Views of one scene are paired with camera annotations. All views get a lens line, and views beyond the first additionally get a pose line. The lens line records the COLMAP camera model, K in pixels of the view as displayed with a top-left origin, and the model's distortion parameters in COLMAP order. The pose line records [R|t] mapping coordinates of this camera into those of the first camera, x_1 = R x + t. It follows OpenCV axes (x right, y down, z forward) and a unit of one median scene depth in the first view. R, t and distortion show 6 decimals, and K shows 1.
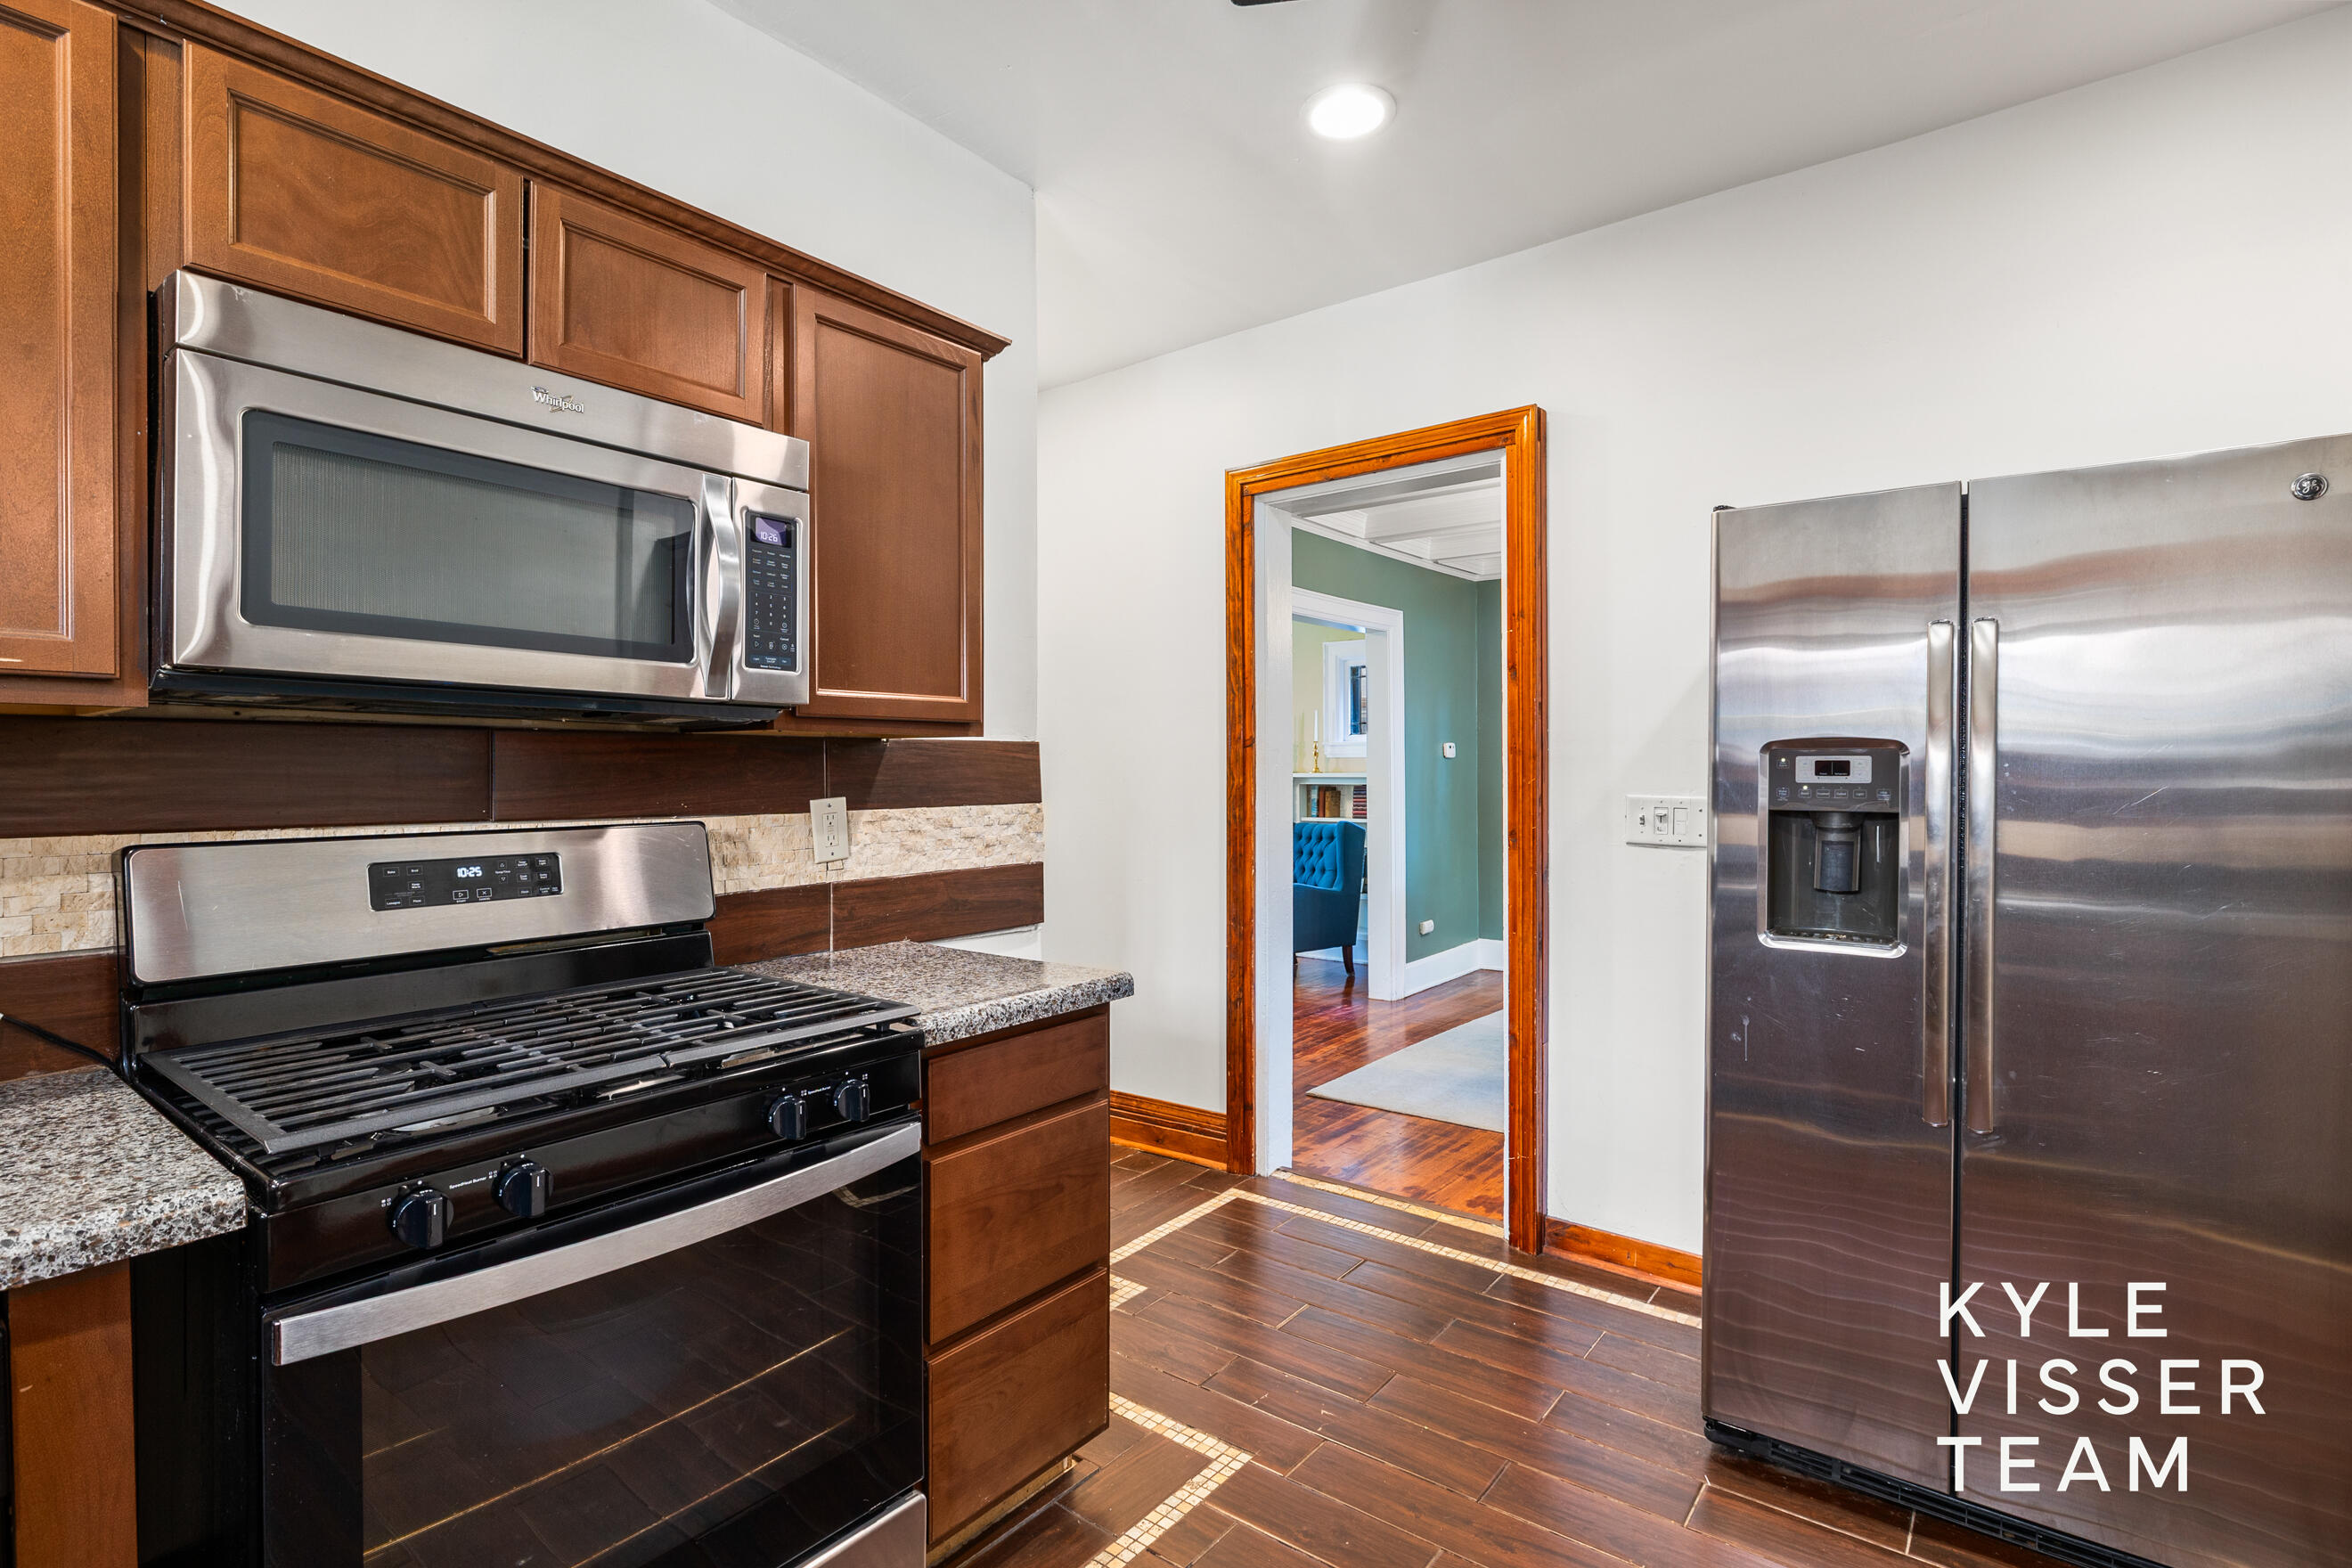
lens RADIAL K [[1129.9, 0, 1179.1], [0, 1129.9, 771.8], [0, 0, 1]] dist [-0.002276, -0.000167]
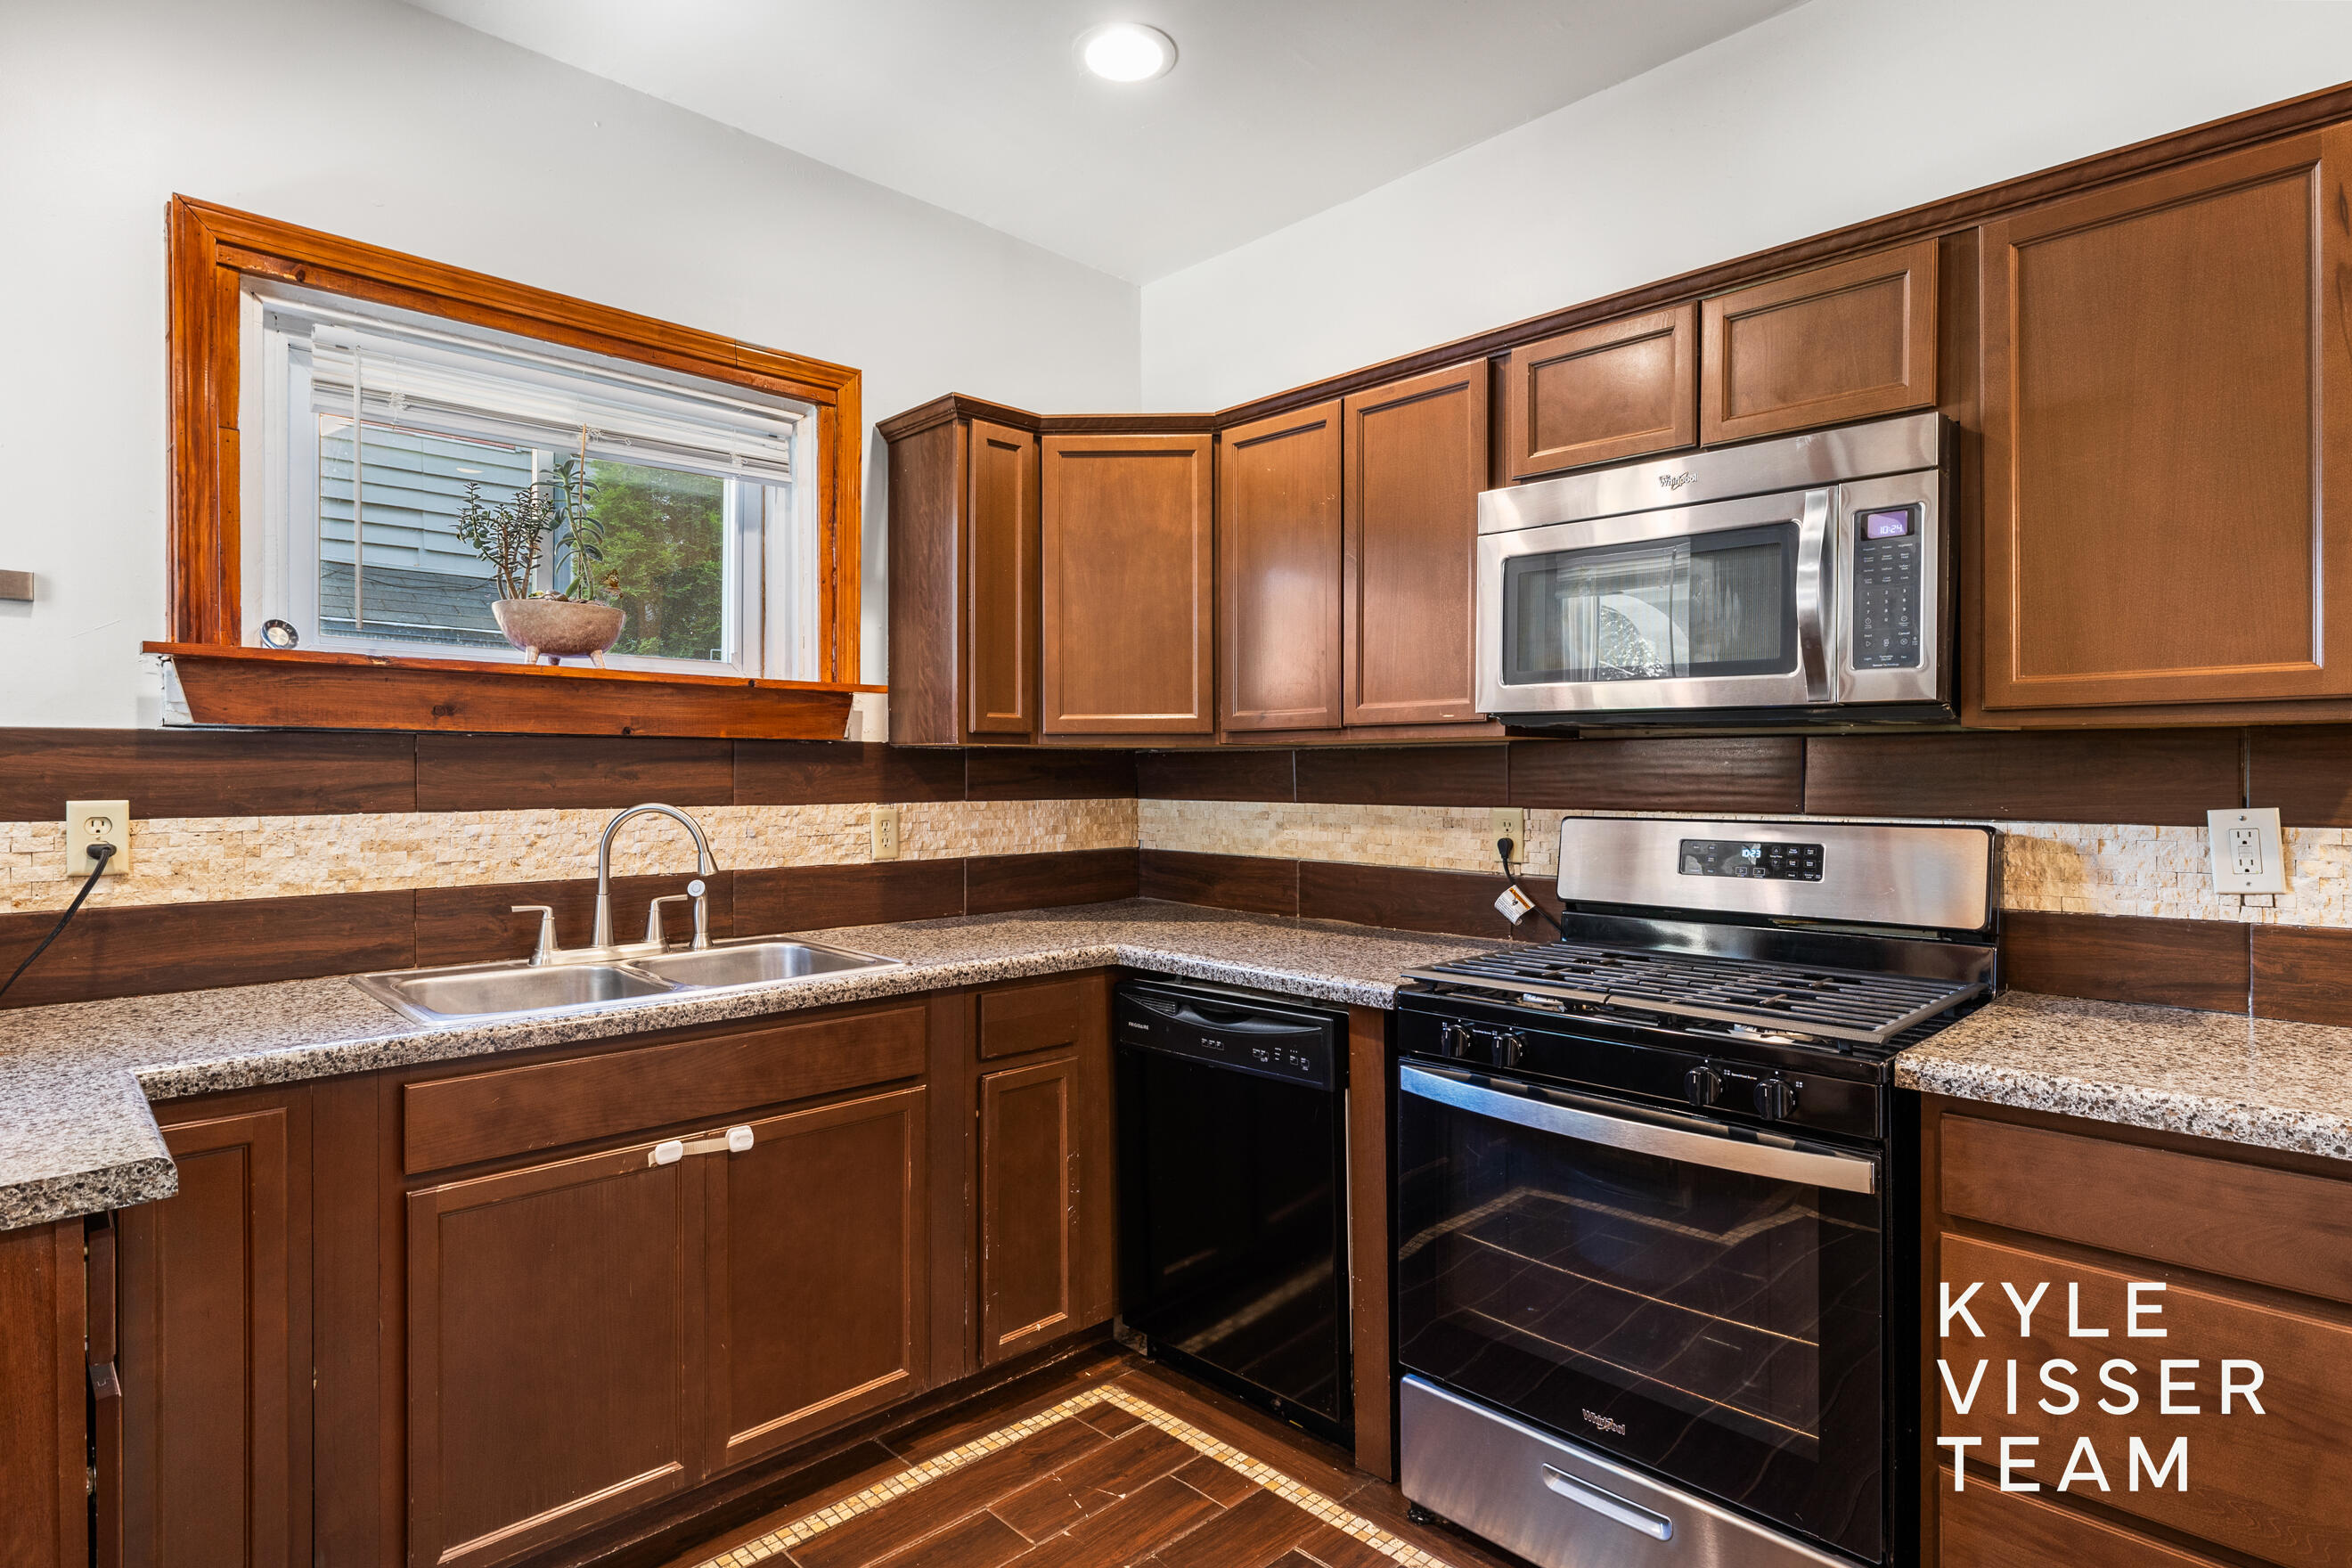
lens RADIAL K [[1226.7, 0, 1191.4], [0, 1226.7, 772.7], [0, 0, 1]] dist [0.000347, 0.000282]
pose [[-0.138735, 0.004002, -0.990321, 0.725205], [0.000996, 0.999992, 0.003901, -0.005113], [0.990329, -0.000445, -0.138738, 0.532848]]
